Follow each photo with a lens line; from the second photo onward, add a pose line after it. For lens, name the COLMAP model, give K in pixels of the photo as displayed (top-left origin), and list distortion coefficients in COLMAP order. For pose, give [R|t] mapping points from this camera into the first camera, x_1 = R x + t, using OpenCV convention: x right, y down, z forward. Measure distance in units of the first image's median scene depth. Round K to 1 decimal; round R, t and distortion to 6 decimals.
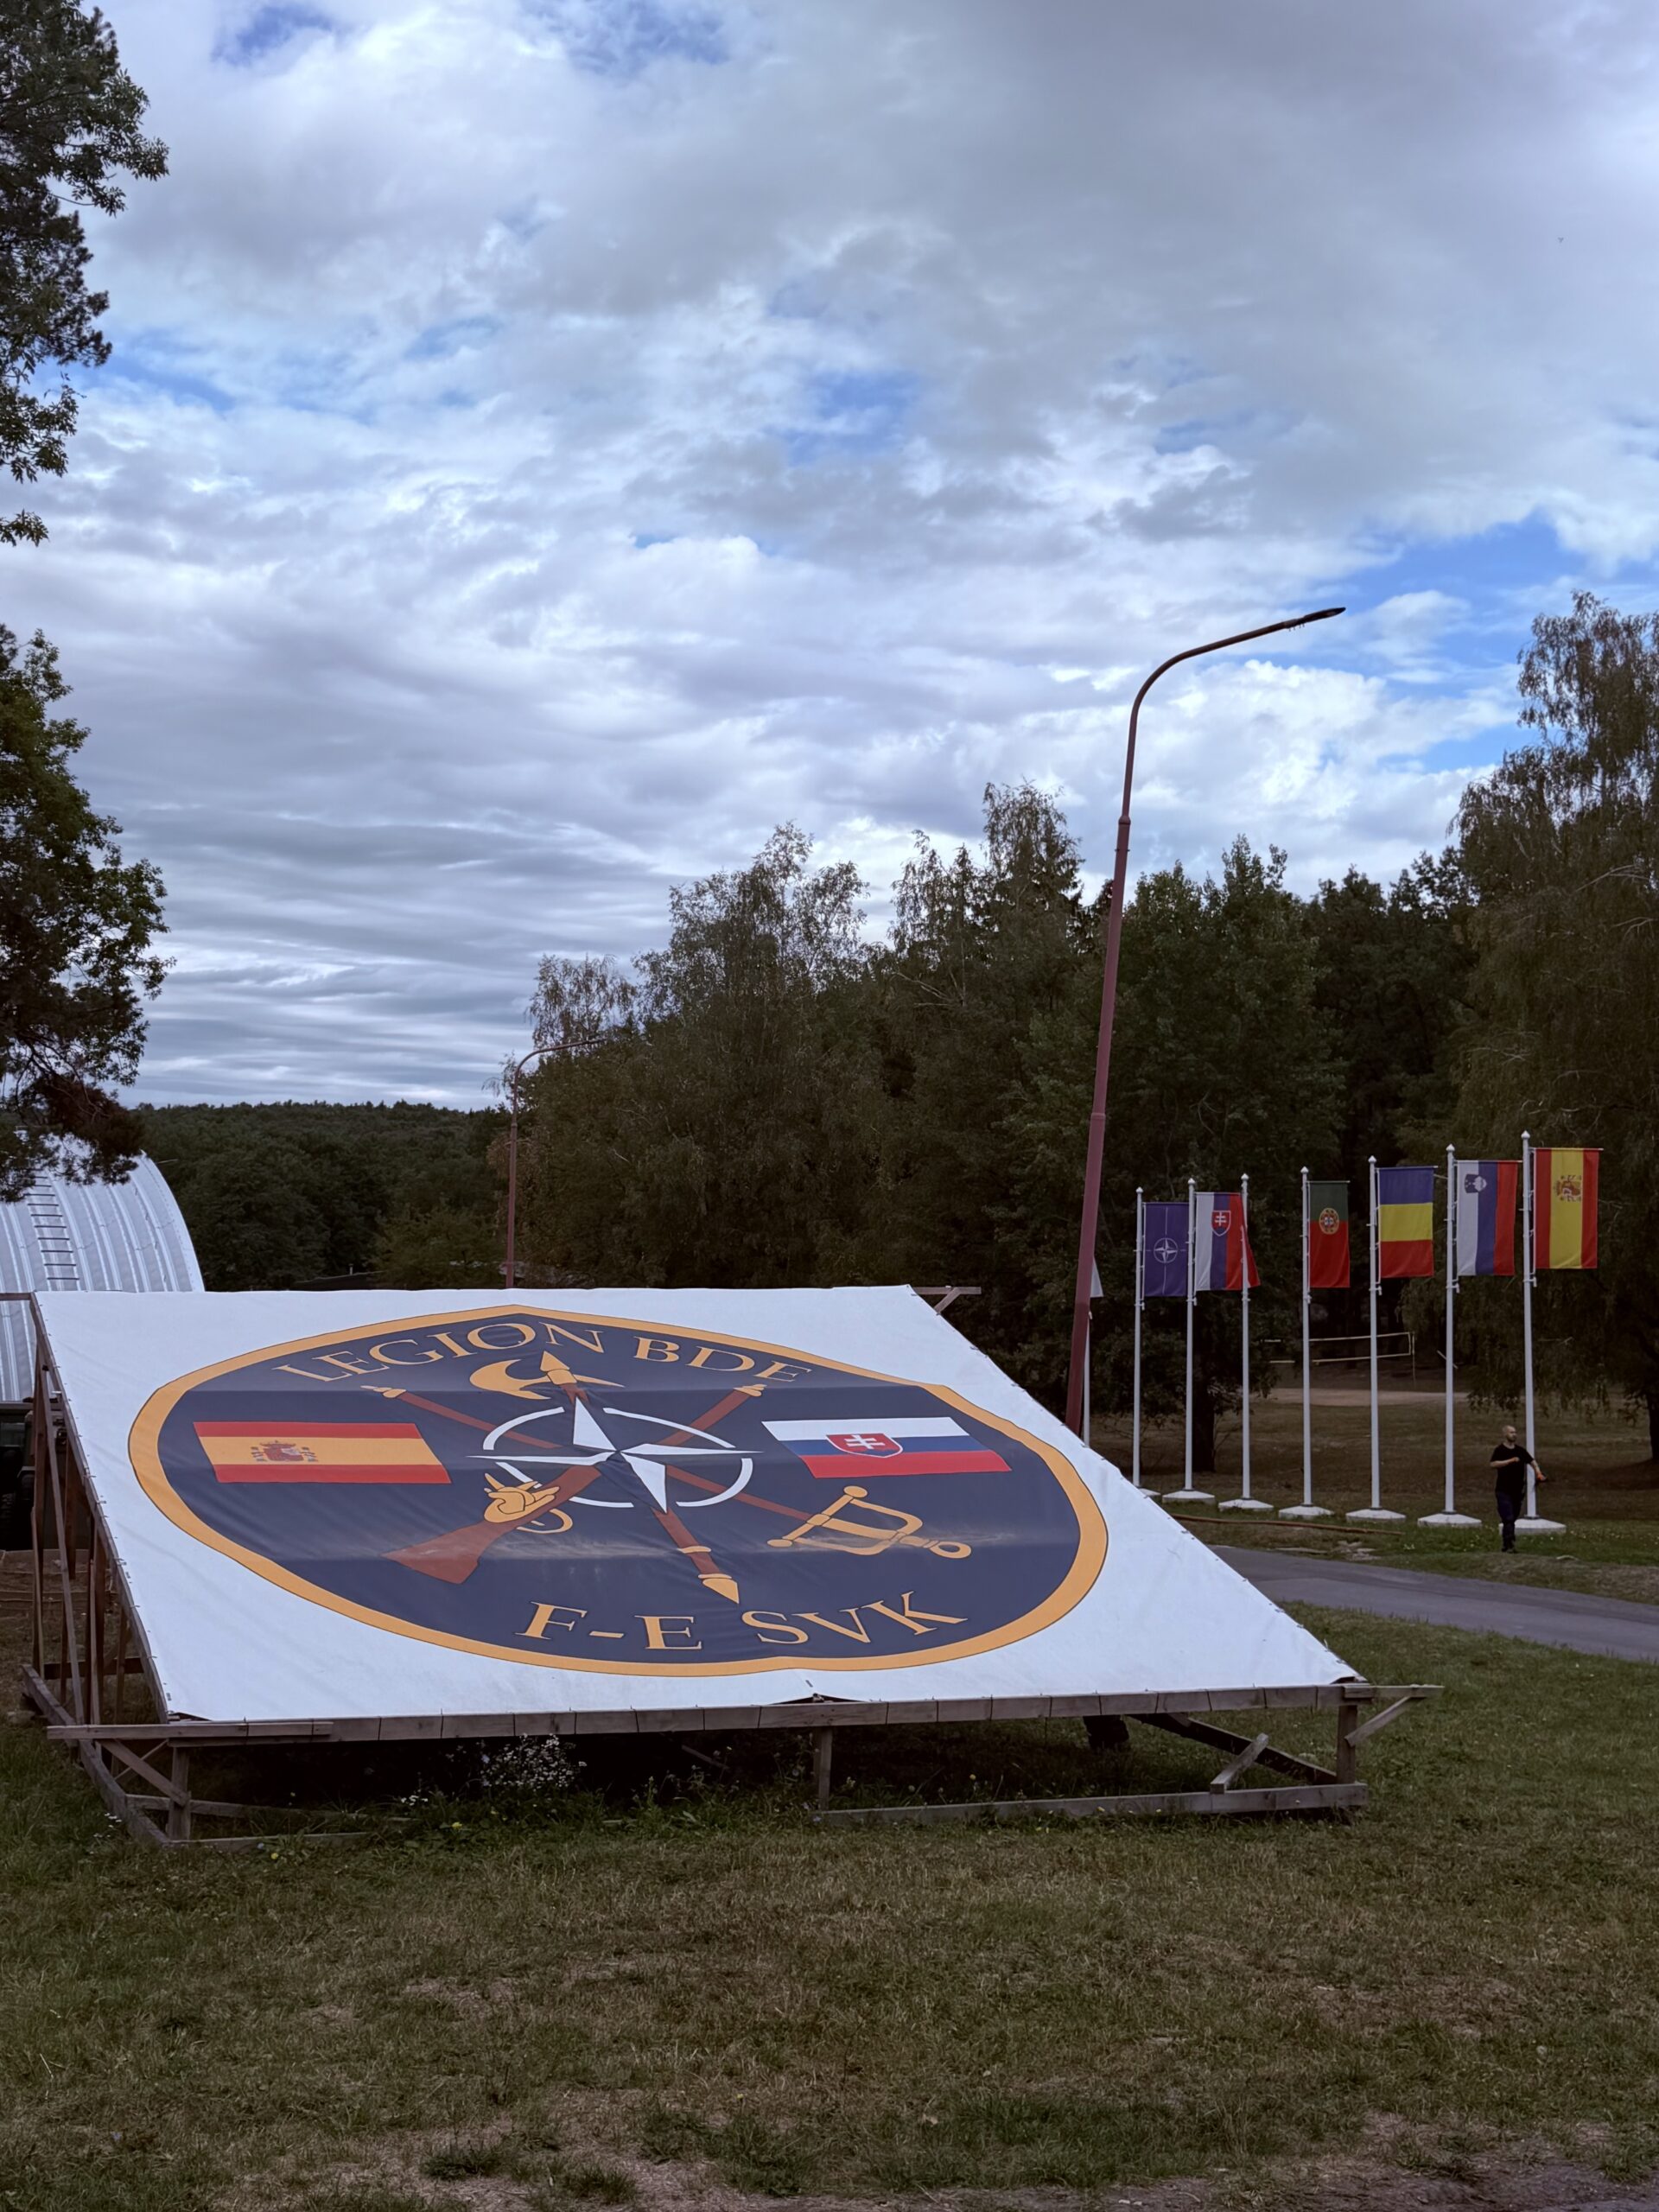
lens RADIAL K [[2834.4, 0, 831.9], [0, 2834.4, 1105.2], [0, 0, 1]] dist [0.148322, 0.000000]
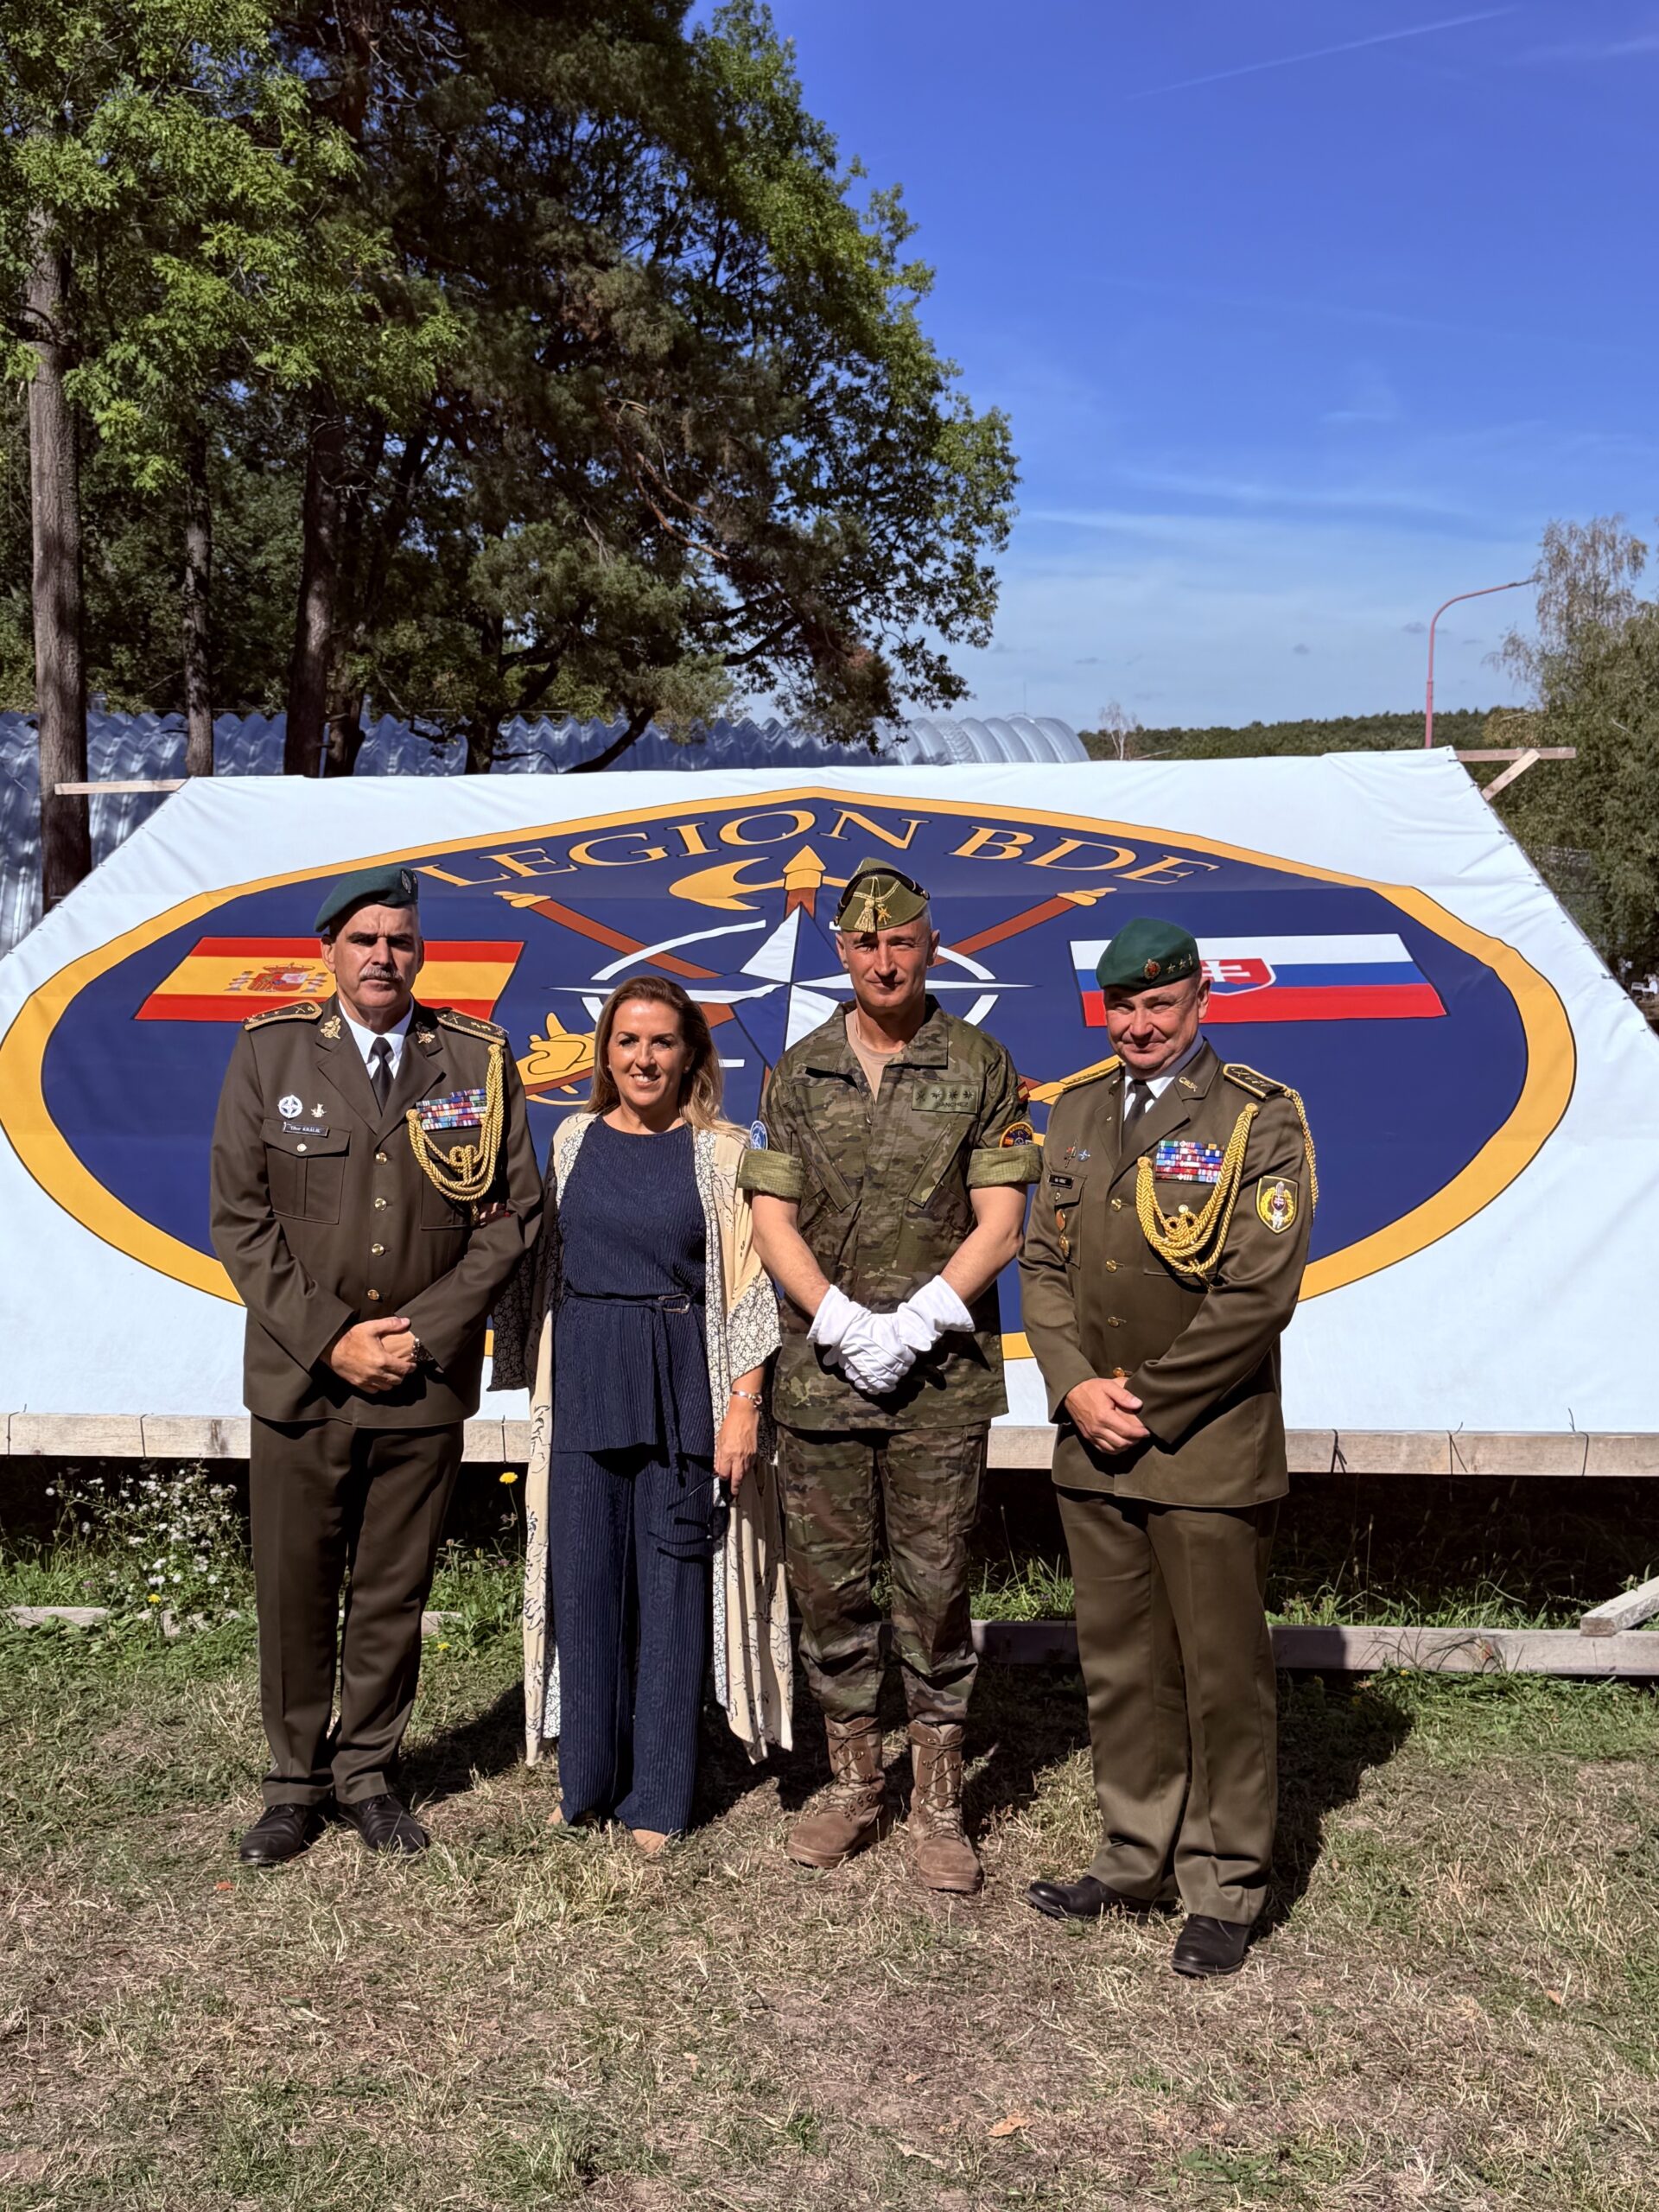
lens RADIAL K [[2564.8, 0, 826.9], [0, 2564.8, 1103.7], [0, 0, 1]] dist [0.012377, 0.000000]
pose [[0.910480, 0.015477, -0.413262, 0.064808], [0.043653, 0.990120, 0.133257, 0.027556], [0.411242, -0.139368, 0.900809, 0.183718]]
